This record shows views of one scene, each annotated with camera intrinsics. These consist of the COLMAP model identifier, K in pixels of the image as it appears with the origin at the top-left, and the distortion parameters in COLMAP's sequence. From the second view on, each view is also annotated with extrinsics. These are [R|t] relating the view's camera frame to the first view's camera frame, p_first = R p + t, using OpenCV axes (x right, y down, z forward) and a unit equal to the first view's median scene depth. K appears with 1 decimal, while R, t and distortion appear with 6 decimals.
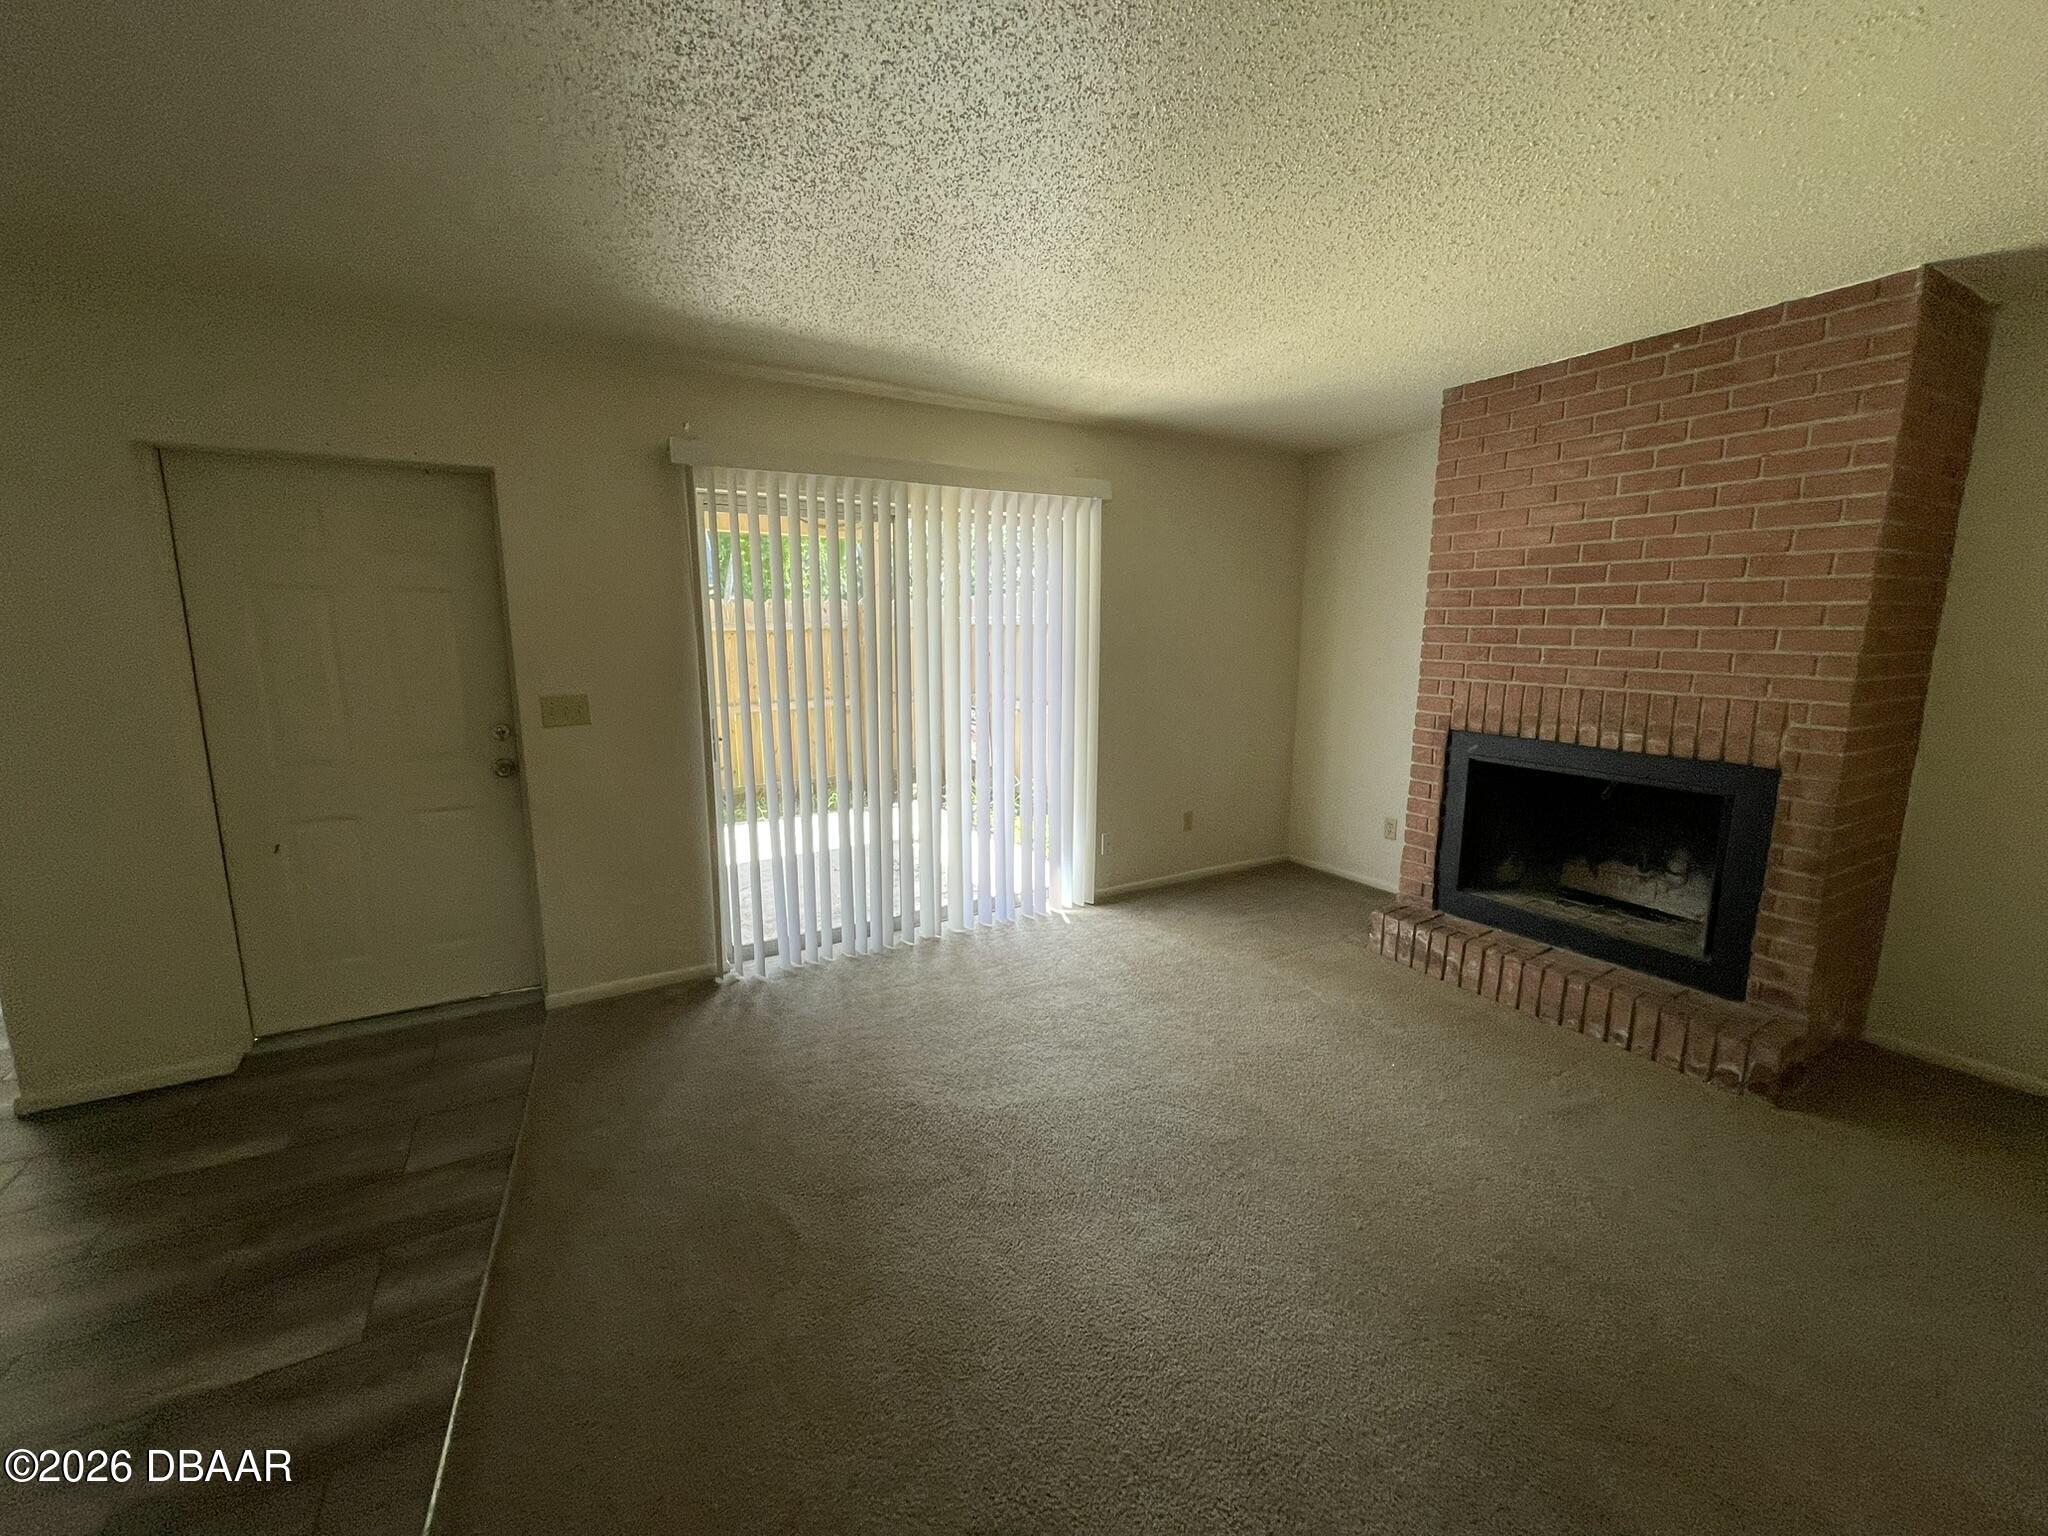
lens RADIAL K [[818.5, 0, 1020.1], [0, 818.5, 761.2], [0, 0, 1]] dist [-0.009241, -0.000250]
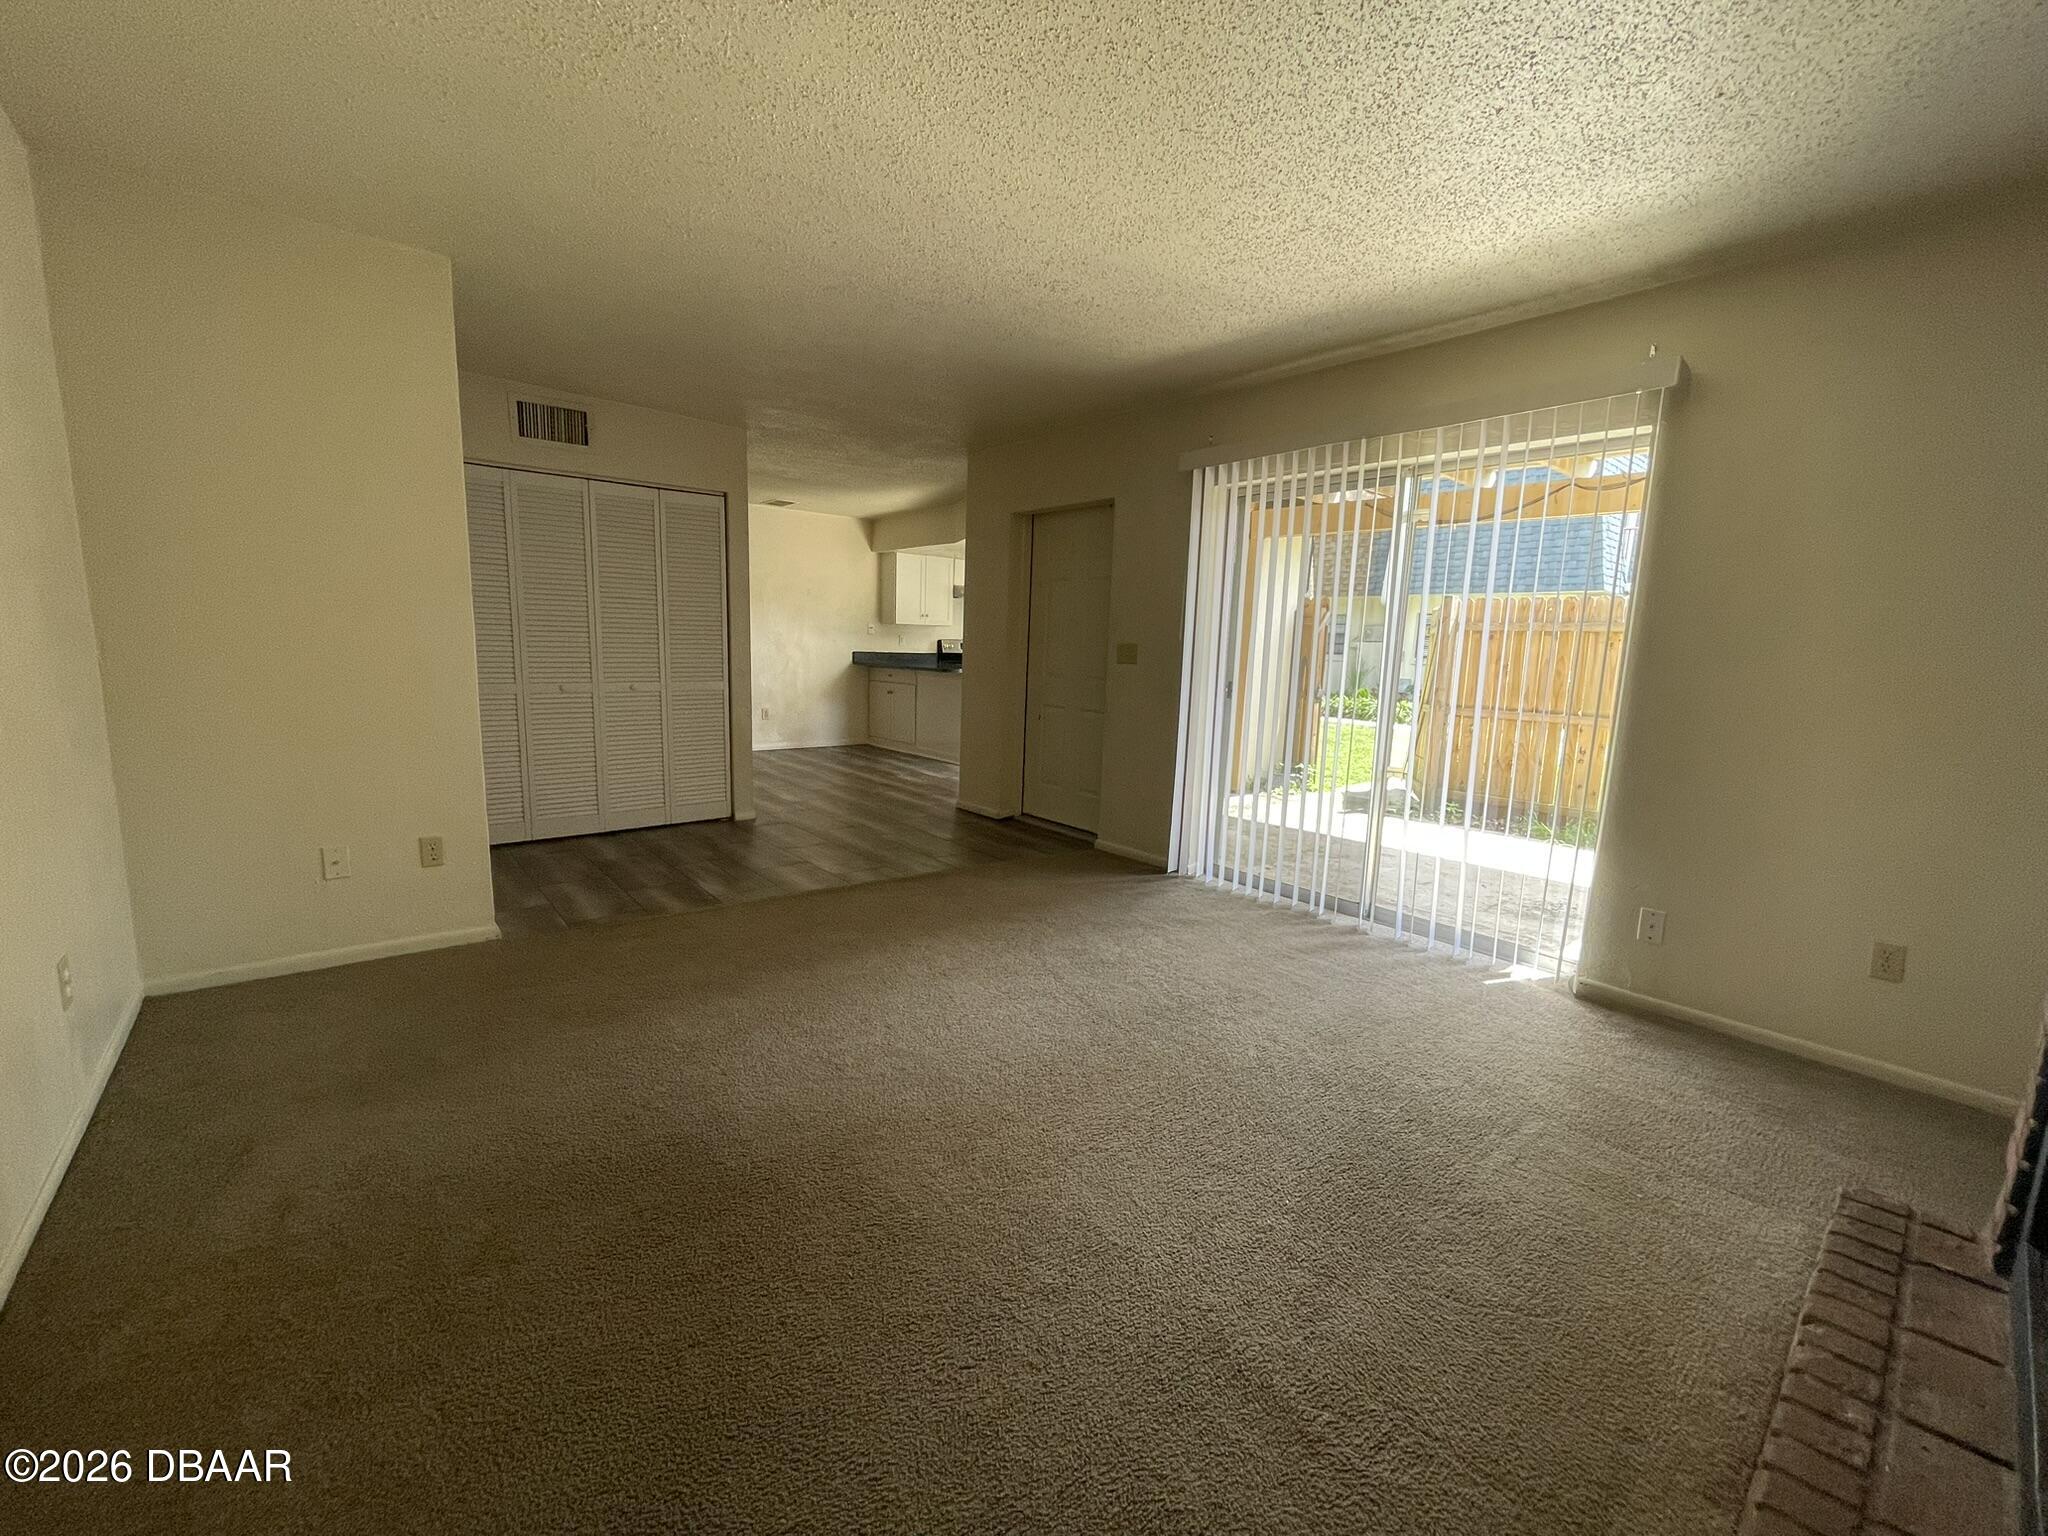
lens RADIAL K [[818.5, 0, 1021.6], [0, 818.5, 768.0], [0, 0, 1]] dist [-0.009241, -0.000250]
pose [[0.197902, 0.167570, -0.965792, 0.793823], [-0.186770, 0.973675, 0.130666, -0.015801], [0.962264, 0.154521, 0.223990, 0.464358]]
